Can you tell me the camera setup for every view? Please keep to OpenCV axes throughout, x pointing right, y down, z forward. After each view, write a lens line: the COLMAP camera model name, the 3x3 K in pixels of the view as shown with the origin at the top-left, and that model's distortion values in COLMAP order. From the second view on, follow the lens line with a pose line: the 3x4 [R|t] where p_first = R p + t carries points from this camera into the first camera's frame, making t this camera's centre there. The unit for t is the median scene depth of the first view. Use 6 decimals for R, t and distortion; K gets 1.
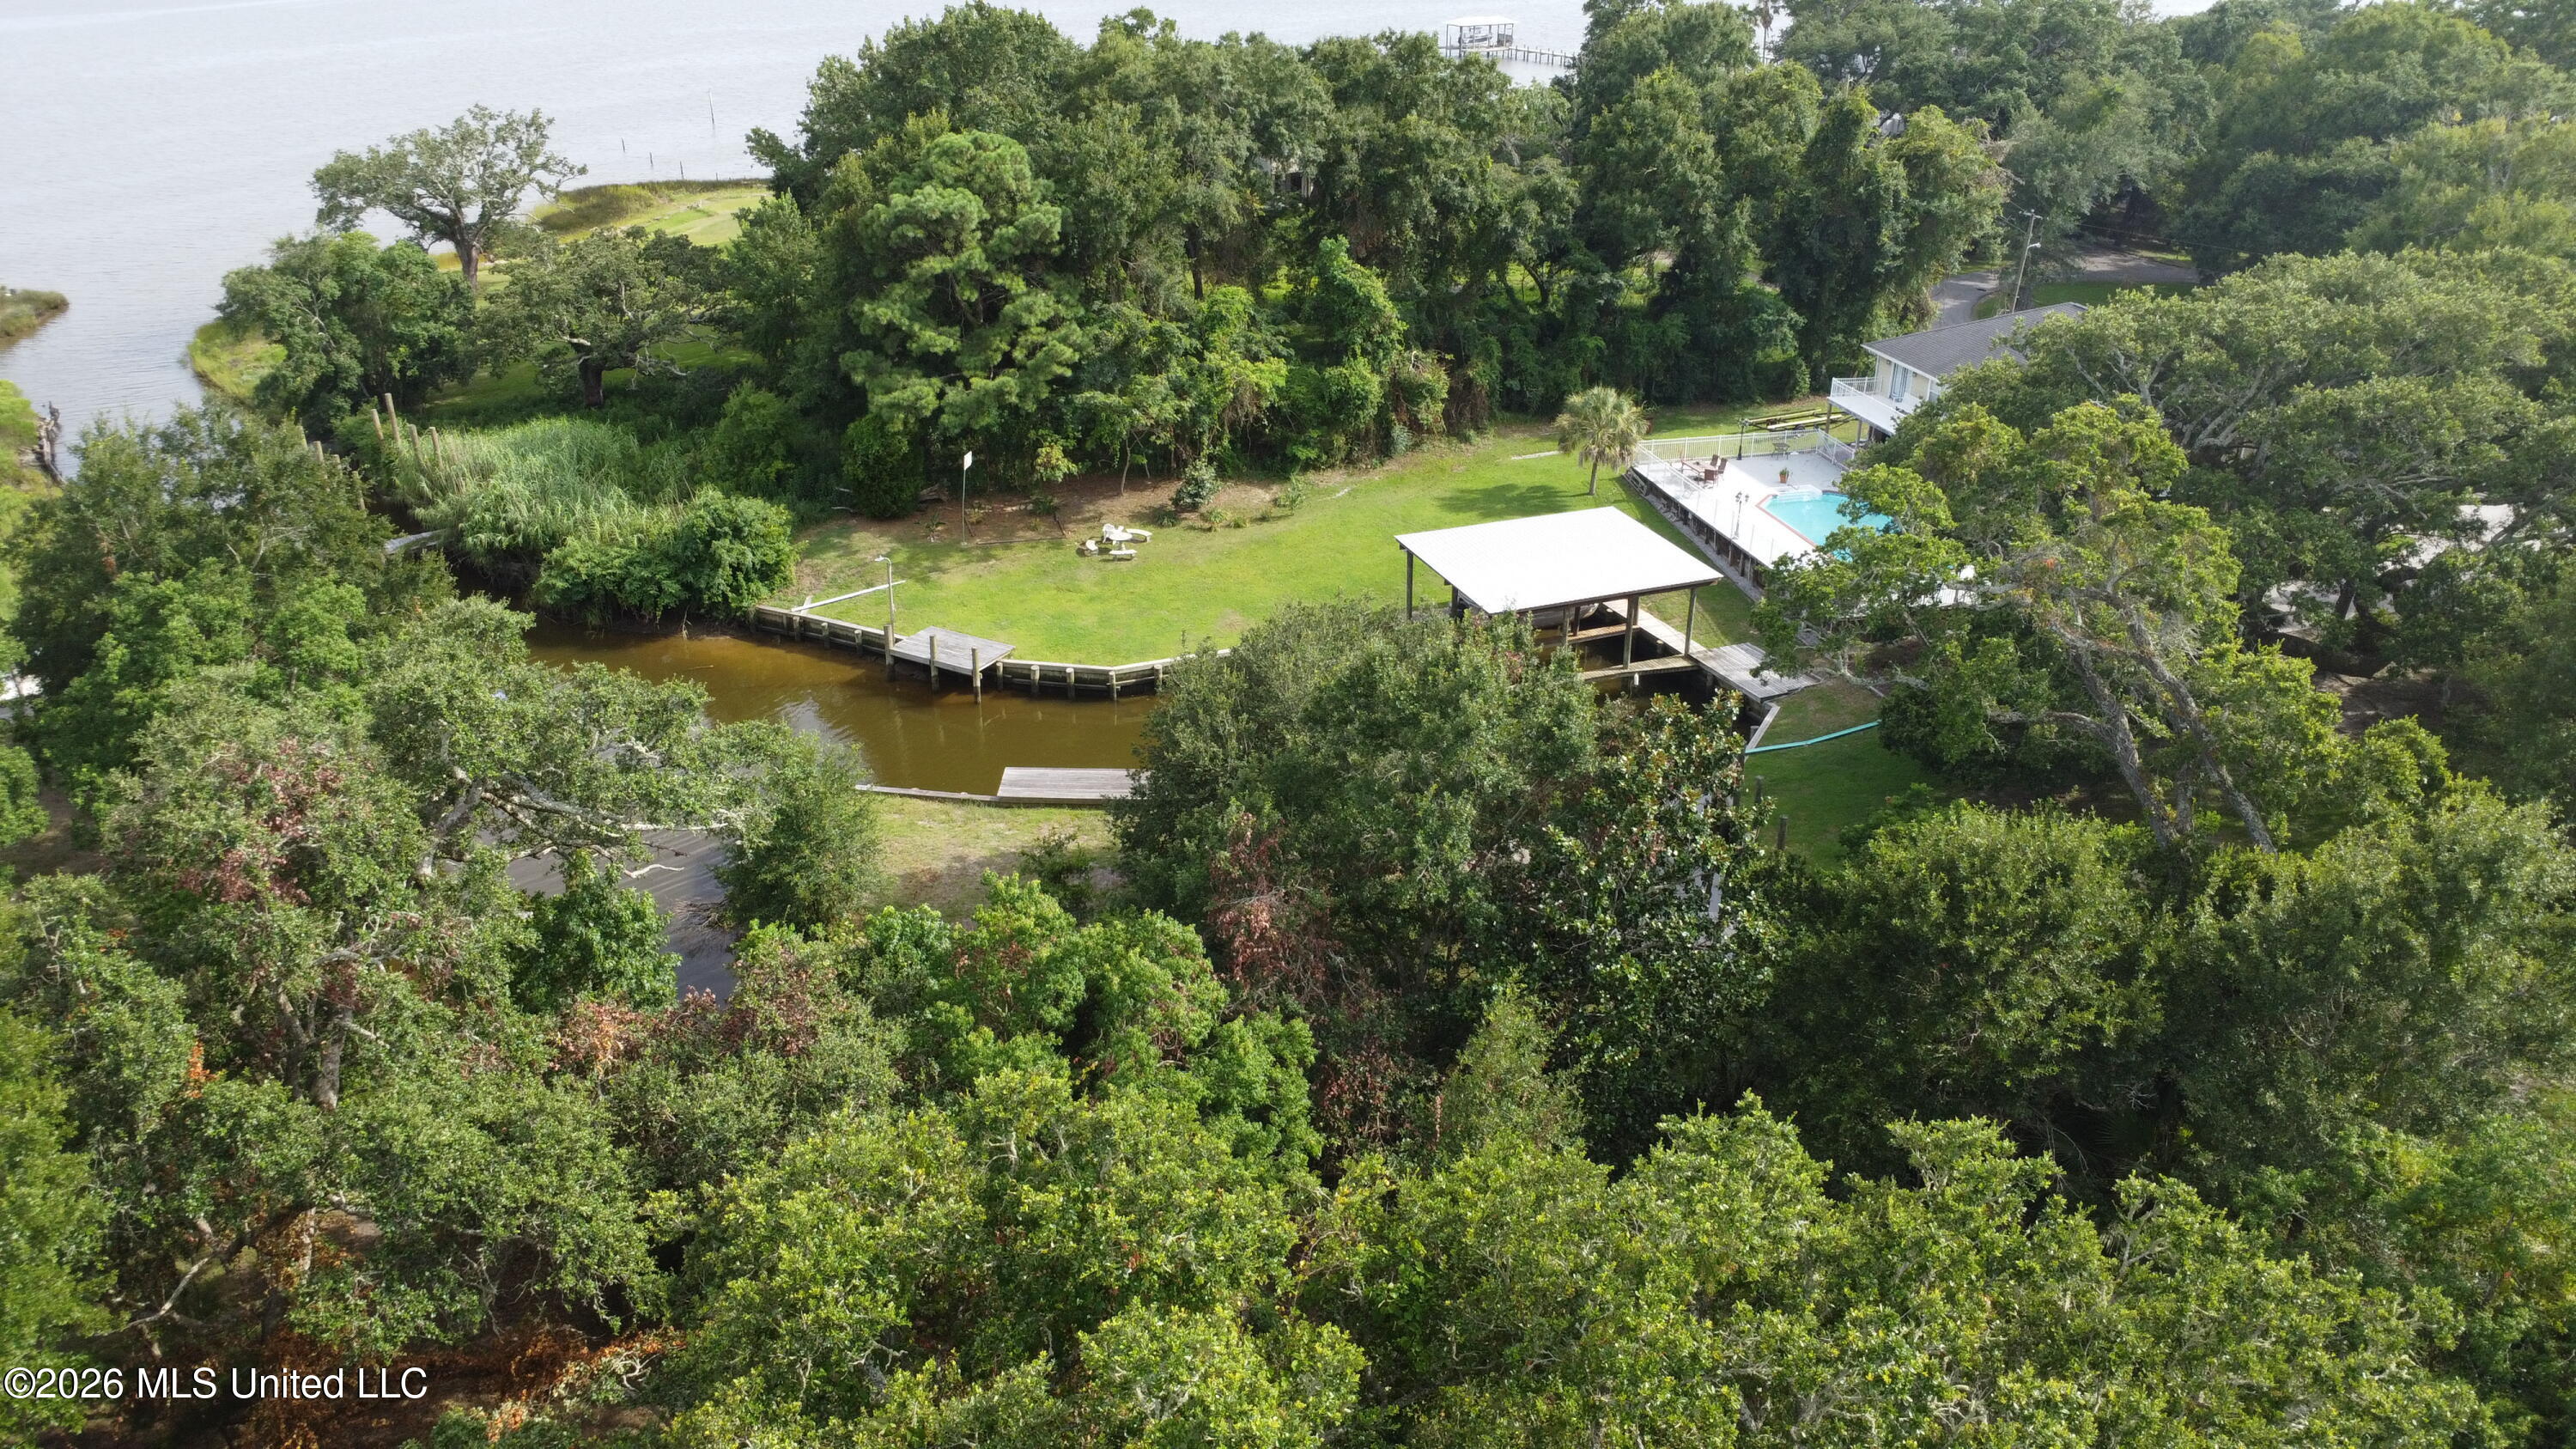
lens RADIAL K [[1870.1, 0, 1284.2], [0, 1870.1, 718.9], [0, 0, 1]] dist [-0.047997, 0.017315]
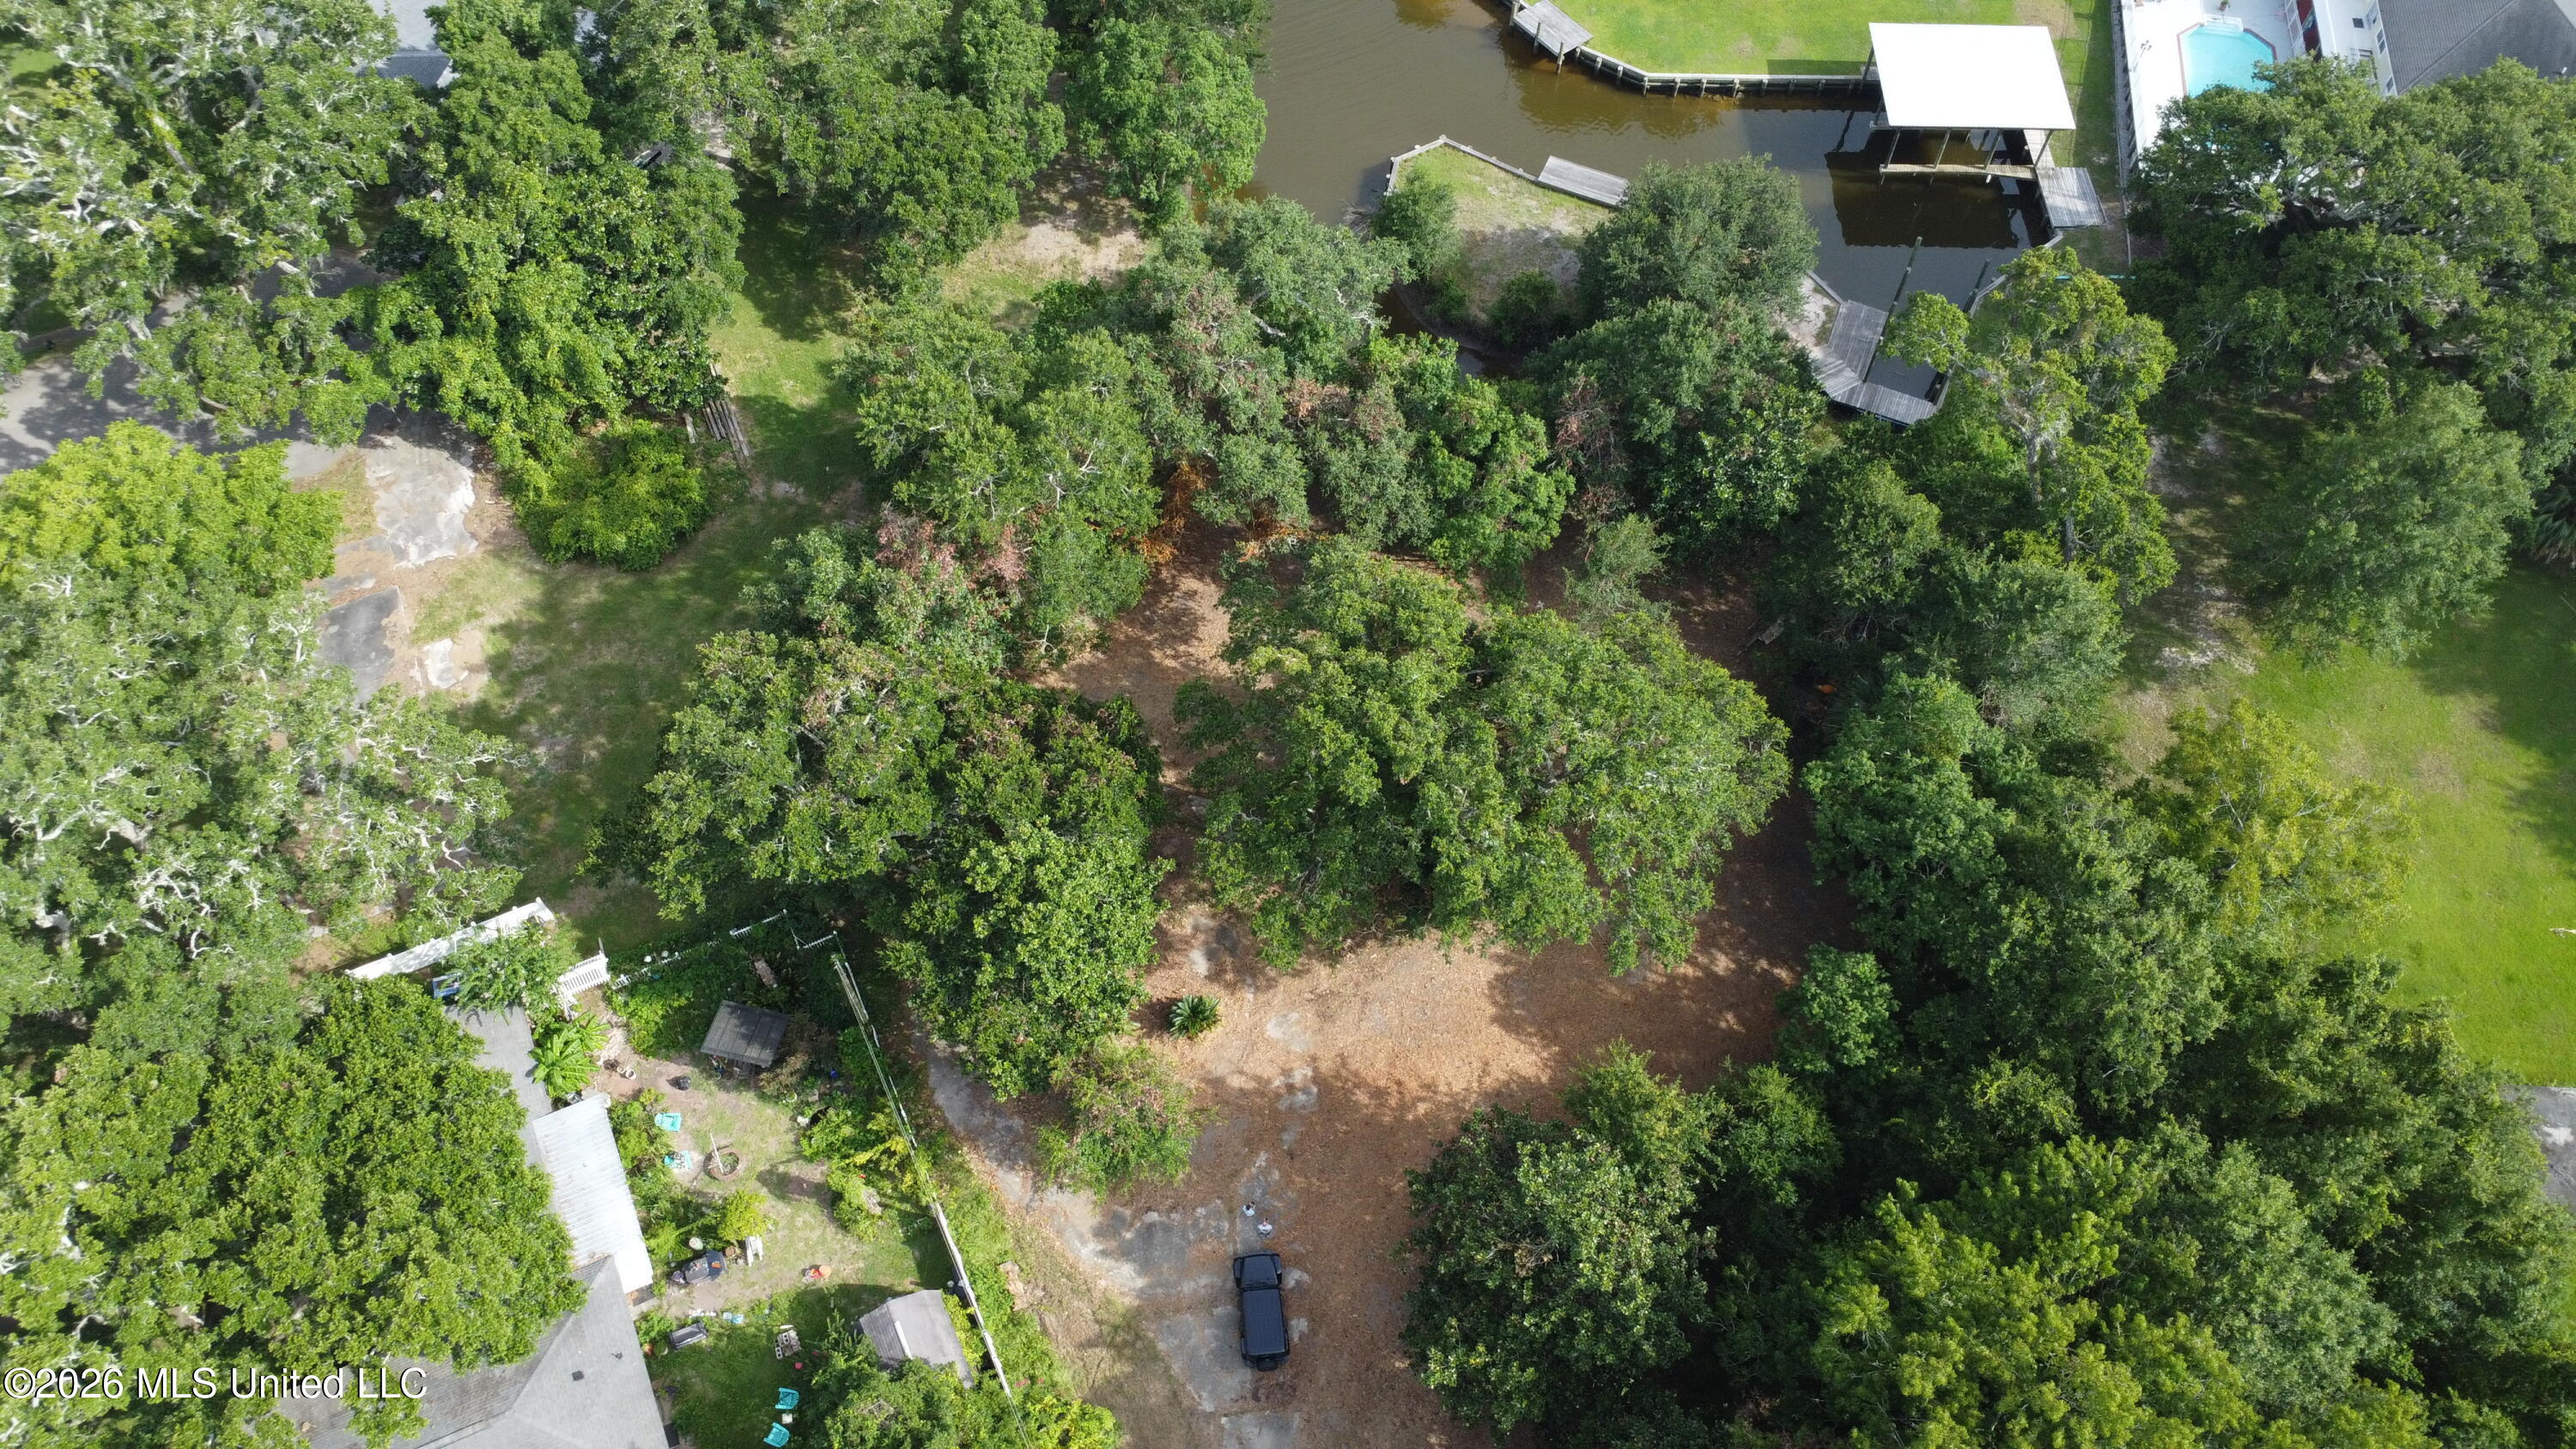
lens RADIAL K [[1870.1, 0, 1287.3], [0, 1870.1, 724.9], [0, 0, 1]] dist [-0.047997, 0.017315]
pose [[0.917458, 0.342608, -0.202215, 0.130351], [-0.169838, 0.796944, 0.579685, -0.445994], [0.359759, -0.497493, 0.789351, -0.579886]]
